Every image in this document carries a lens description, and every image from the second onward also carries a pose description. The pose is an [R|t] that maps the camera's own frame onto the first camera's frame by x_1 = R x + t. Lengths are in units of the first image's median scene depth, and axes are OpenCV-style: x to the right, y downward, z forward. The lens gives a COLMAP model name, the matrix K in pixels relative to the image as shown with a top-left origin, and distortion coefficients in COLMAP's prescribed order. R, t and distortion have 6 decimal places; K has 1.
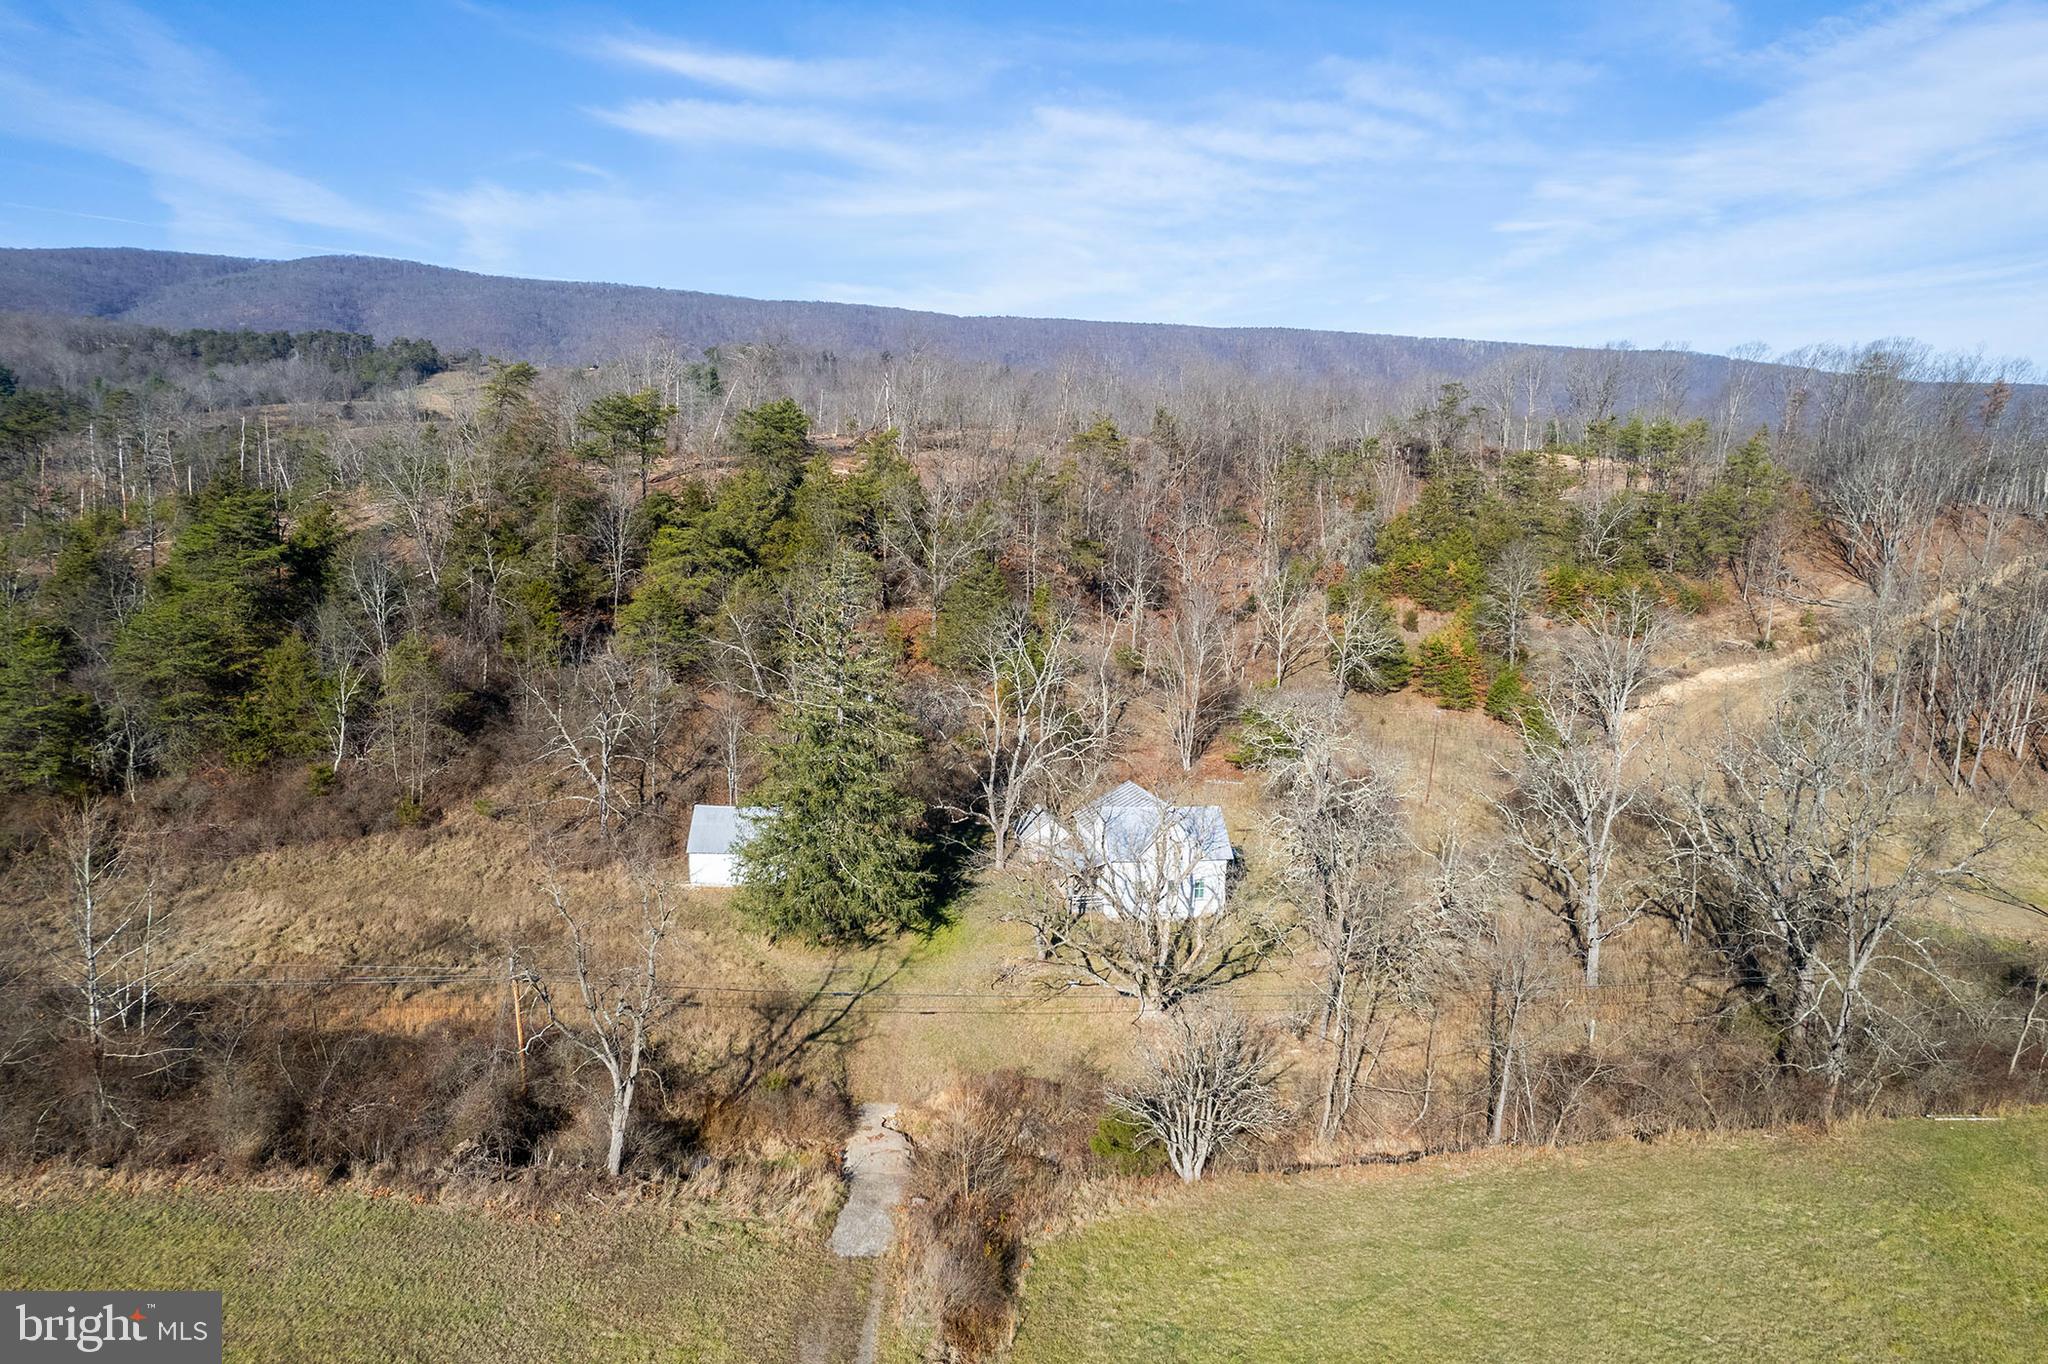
lens RADIAL K [[1312.8, 0, 1010.8], [0, 1312.8, 686.2], [0, 0, 1]] dist [-0.076053, 0.069364]
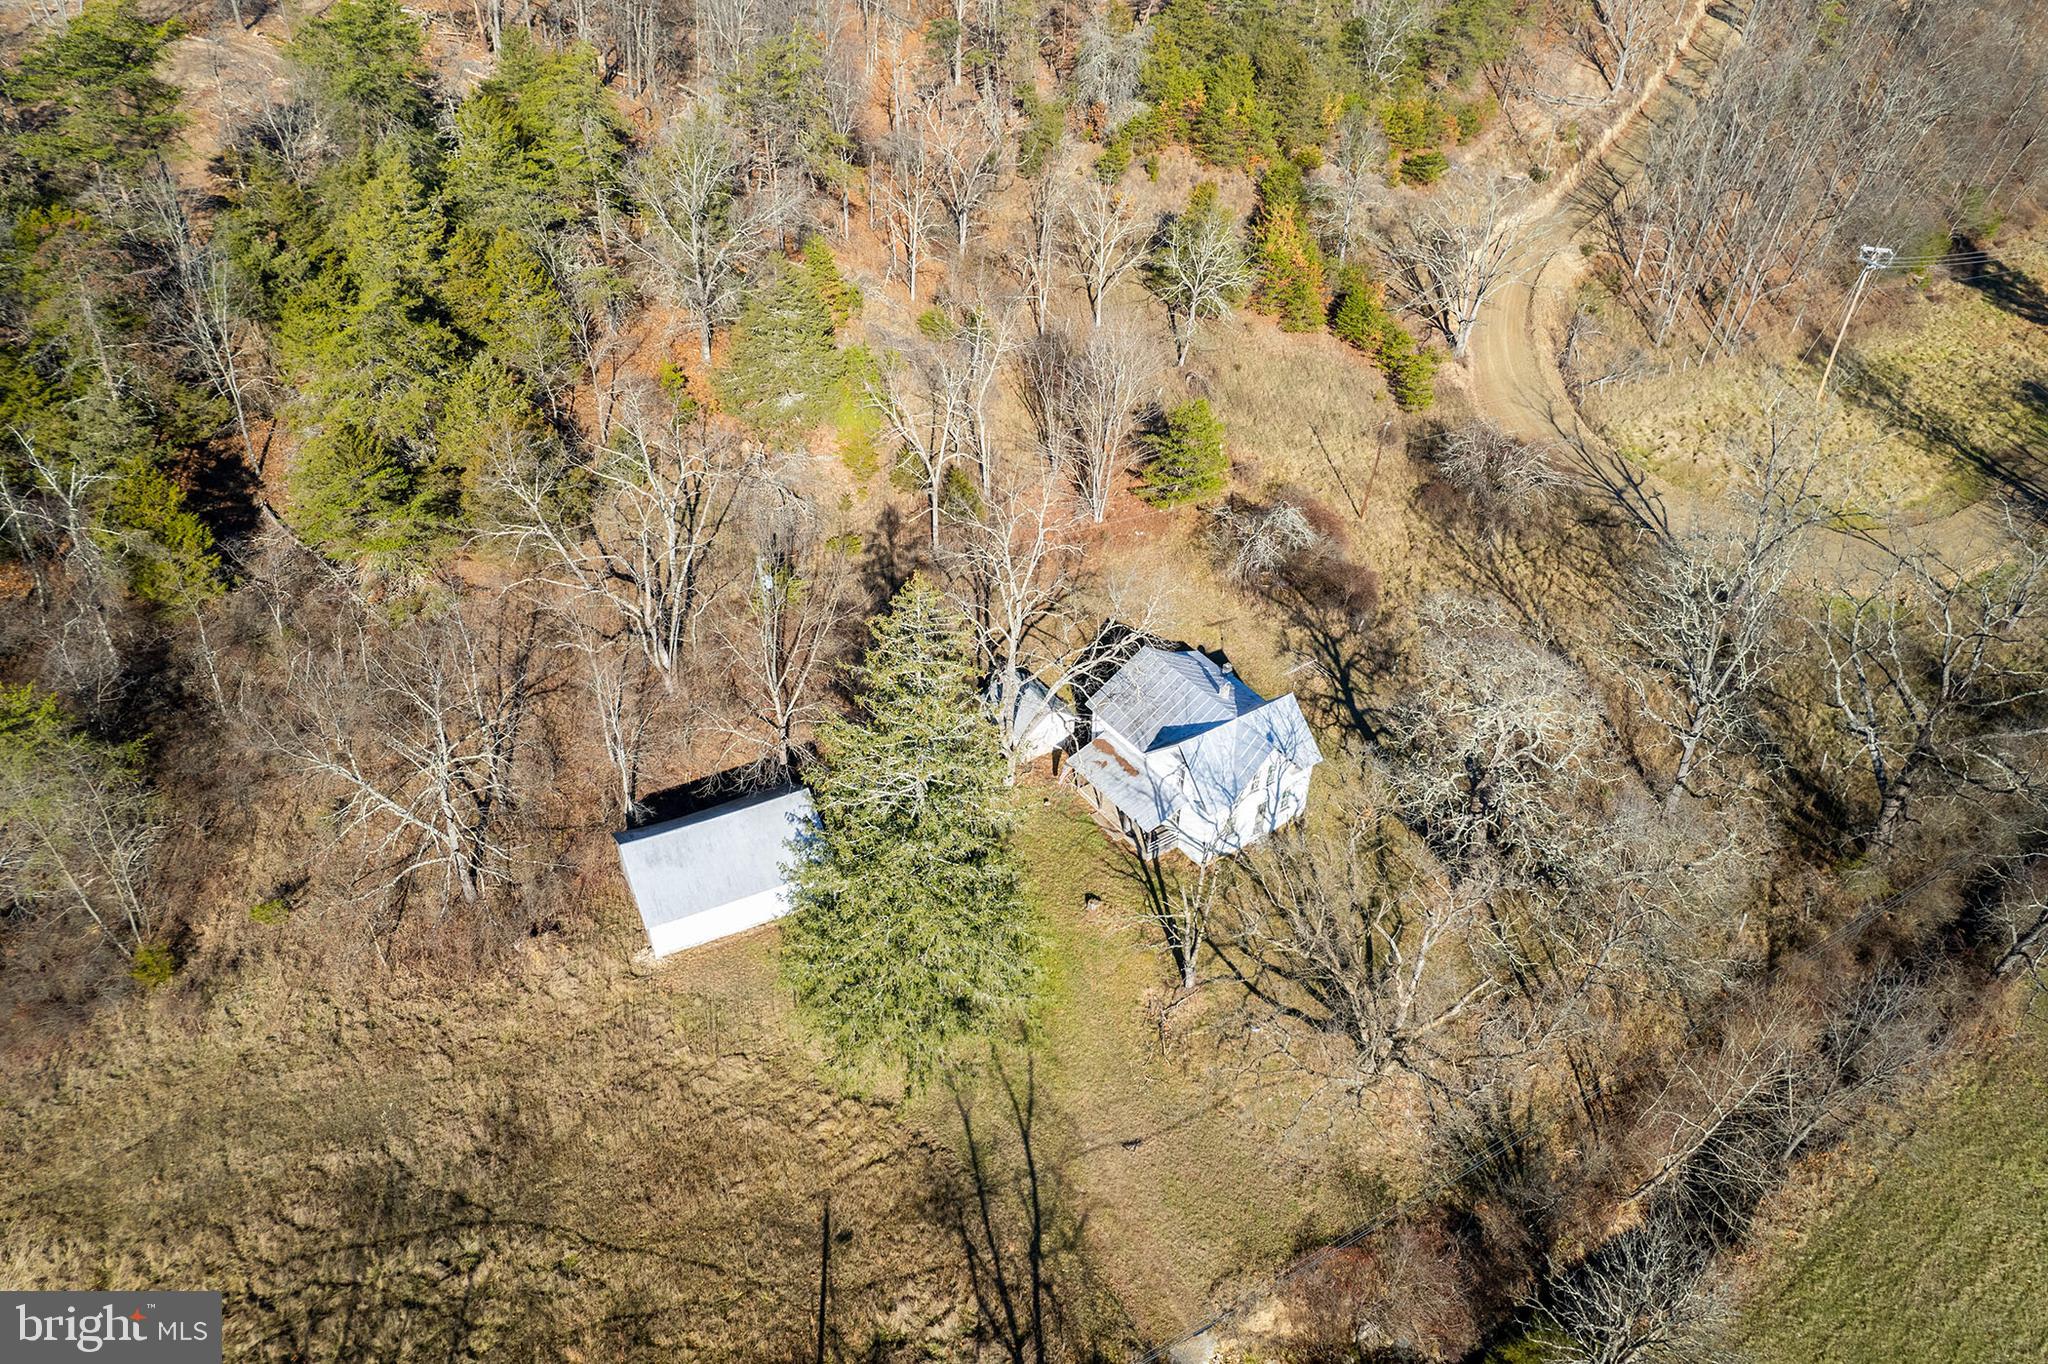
lens RADIAL K [[1313.2, 0, 1009.9], [0, 1313.2, 683.1], [0, 0, 1]] dist [-0.075547, 0.066809]
pose [[0.915733, -0.243196, 0.319828, -0.240331], [0.061367, 0.871328, 0.486849, -0.296783], [-0.397074, -0.426197, 0.812827, 0.368871]]
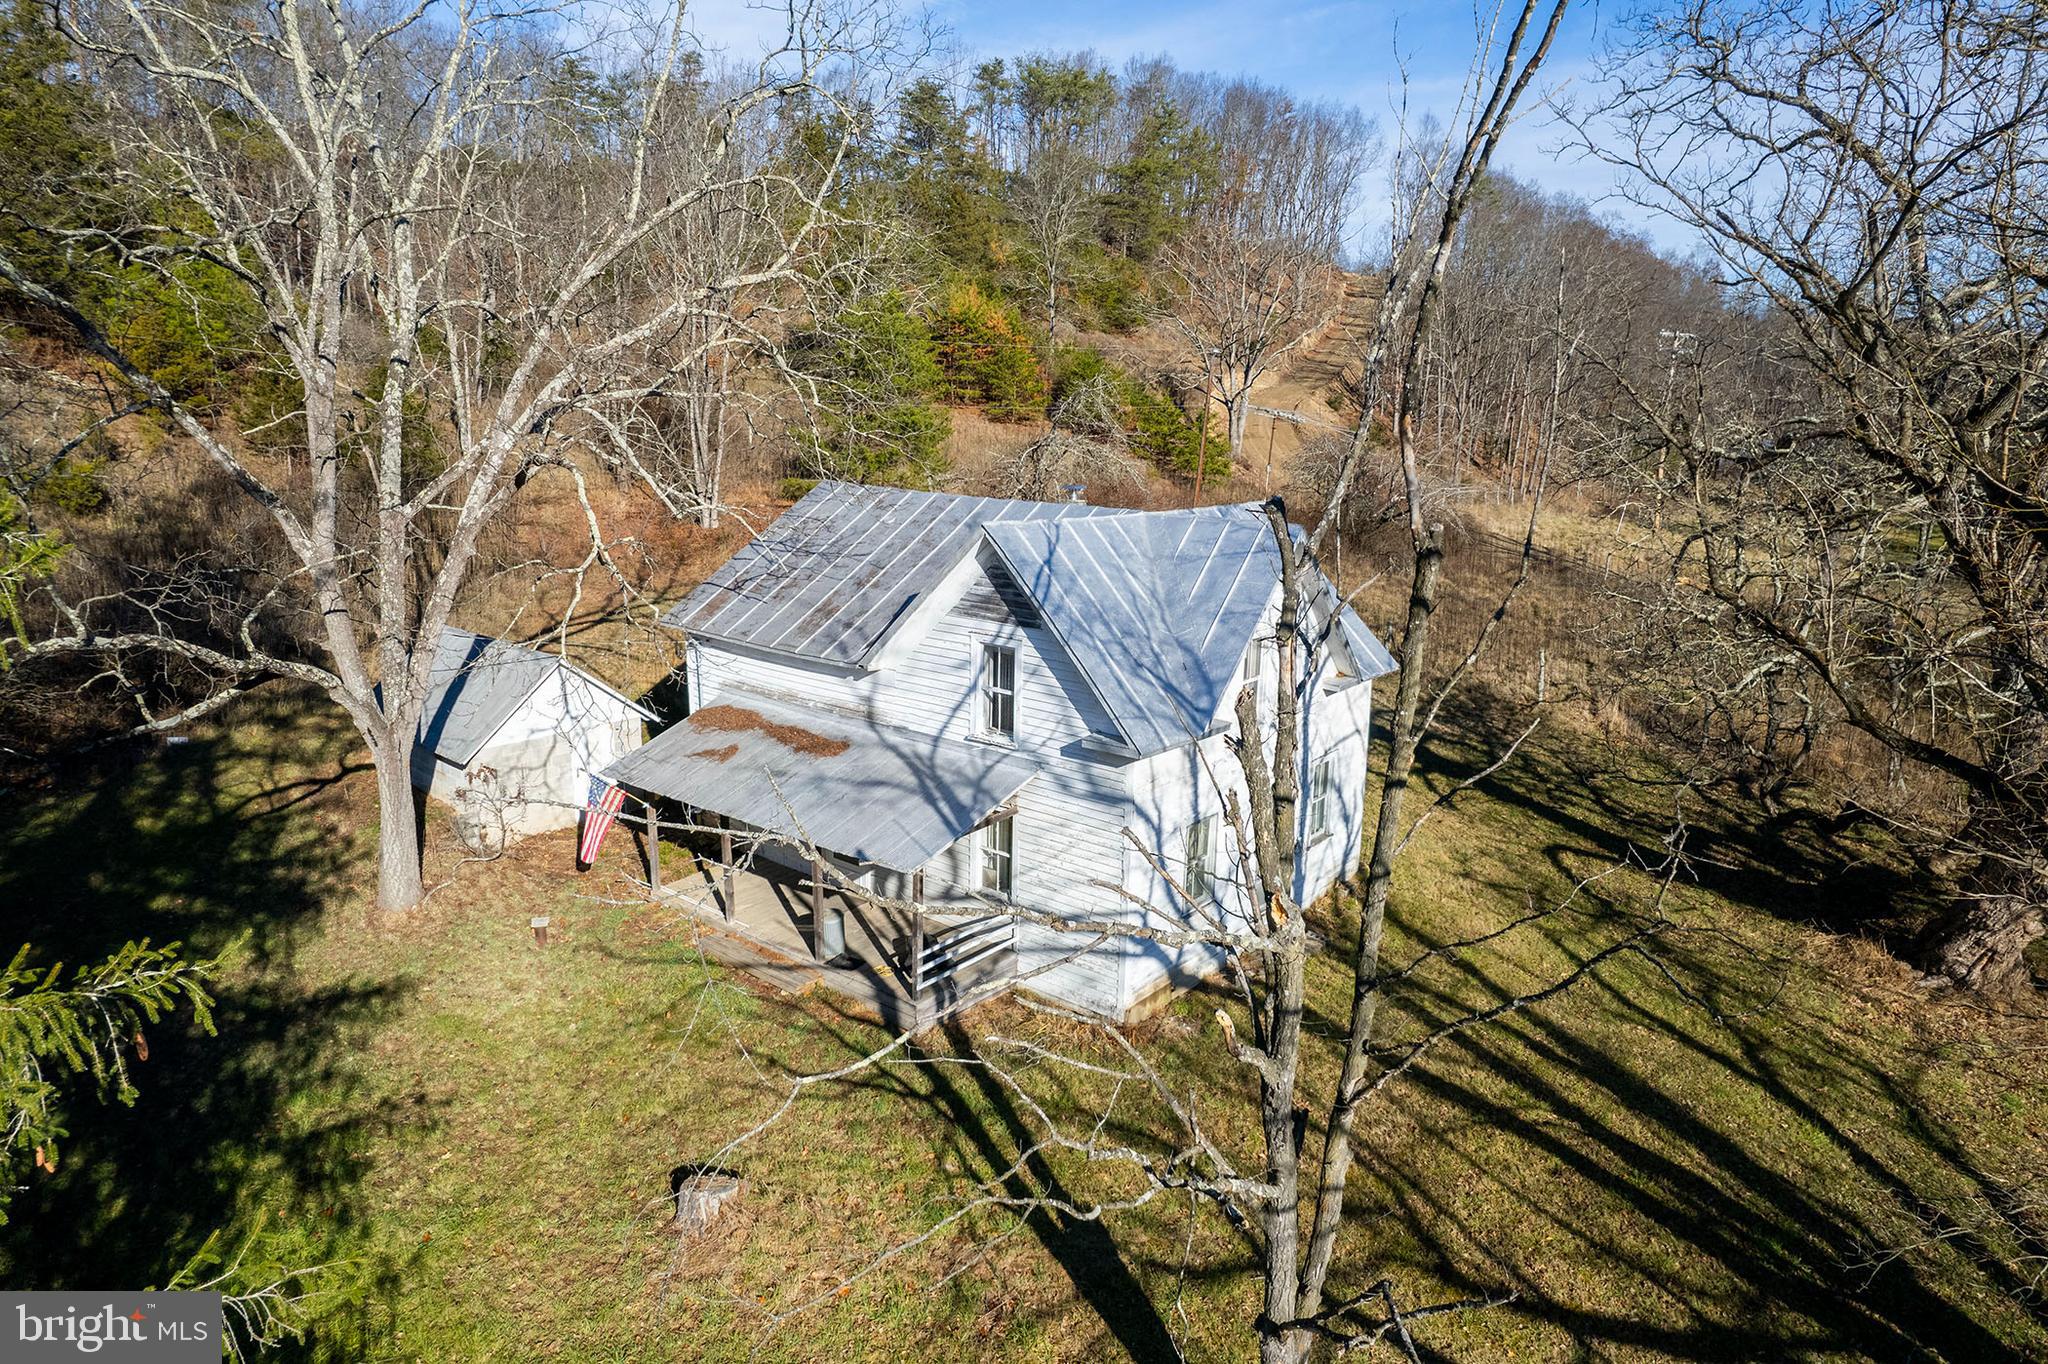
lens RADIAL K [[1312.8, 0, 1010.8], [0, 1312.8, 686.2], [0, 0, 1]] dist [-0.076053, 0.069364]
pose [[0.774467, -0.154295, 0.613509, -0.057214], [0.091481, 0.986922, 0.132726, 0.080680], [-0.625965, -0.046667, 0.778454, 0.740704]]
